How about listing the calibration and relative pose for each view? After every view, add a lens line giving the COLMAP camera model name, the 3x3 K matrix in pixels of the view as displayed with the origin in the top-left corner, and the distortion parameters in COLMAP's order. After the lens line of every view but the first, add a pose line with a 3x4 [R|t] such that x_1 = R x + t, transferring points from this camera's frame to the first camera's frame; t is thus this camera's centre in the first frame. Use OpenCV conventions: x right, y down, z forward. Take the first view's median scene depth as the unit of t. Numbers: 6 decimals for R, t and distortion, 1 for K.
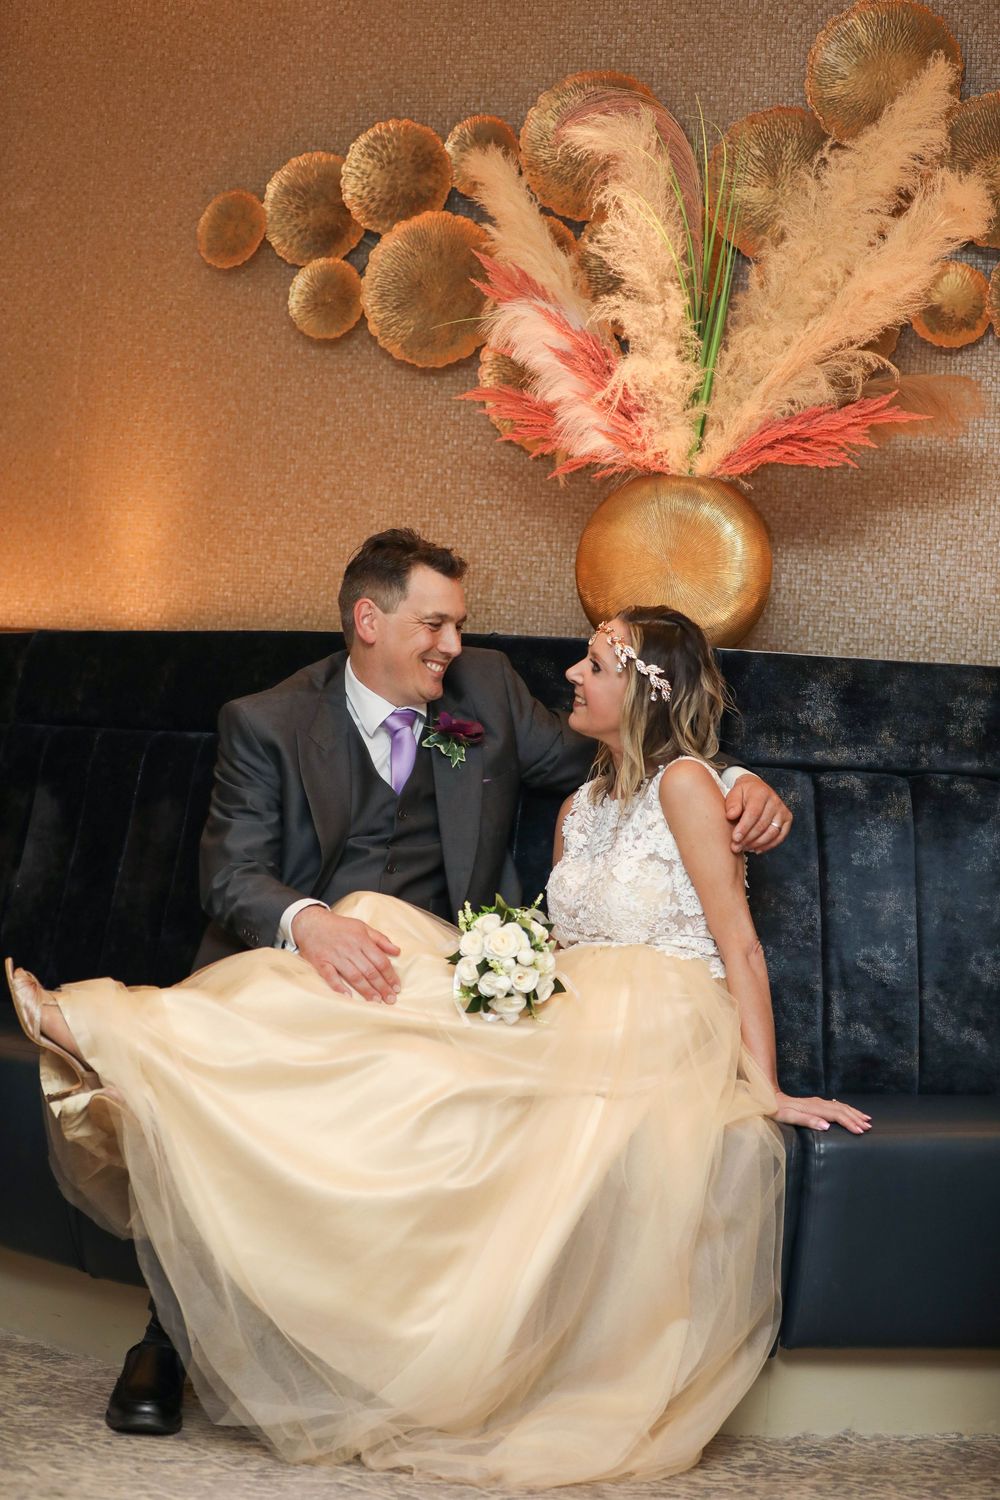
lens RADIAL K [[3012.3, 0, 500.0], [0, 3012.3, 750.0], [0, 0, 1]] dist [-0.302931, 0.194792]
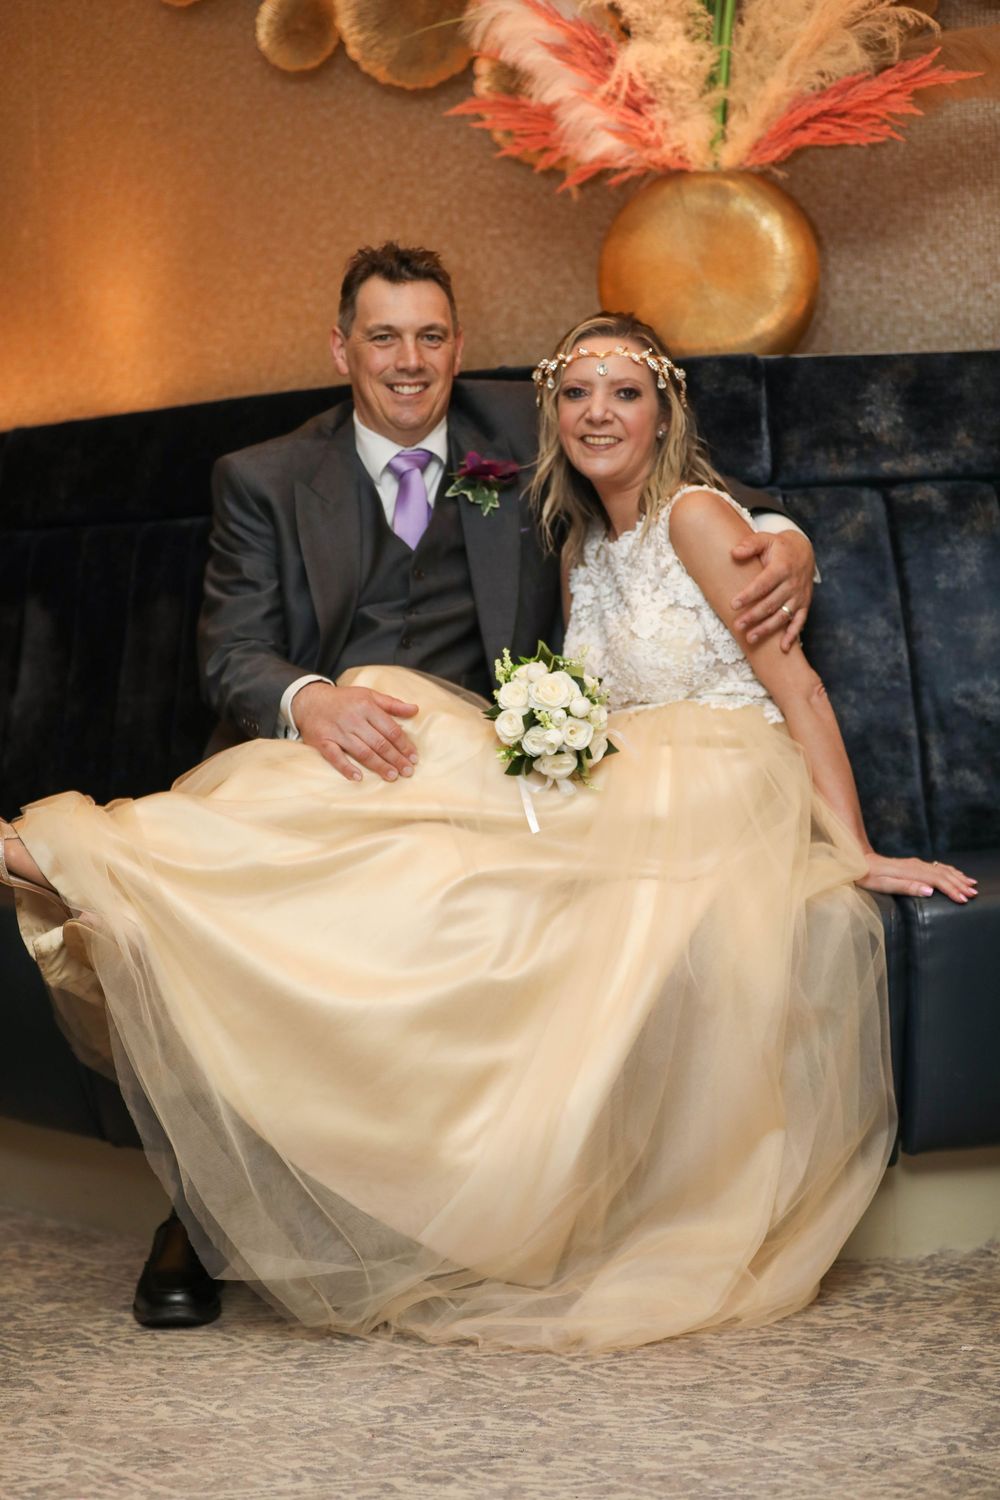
lens RADIAL K [[3064.4, 0, 500.0], [0, 3064.4, 750.0], [0, 0, 1]] dist [-0.238625, -0.190087]
pose [[0.993662, -0.101107, -0.049114, 0.030179], [0.104194, 0.992433, 0.064970, 0.014261], [0.042173, -0.069676, 0.996678, 0.112592]]
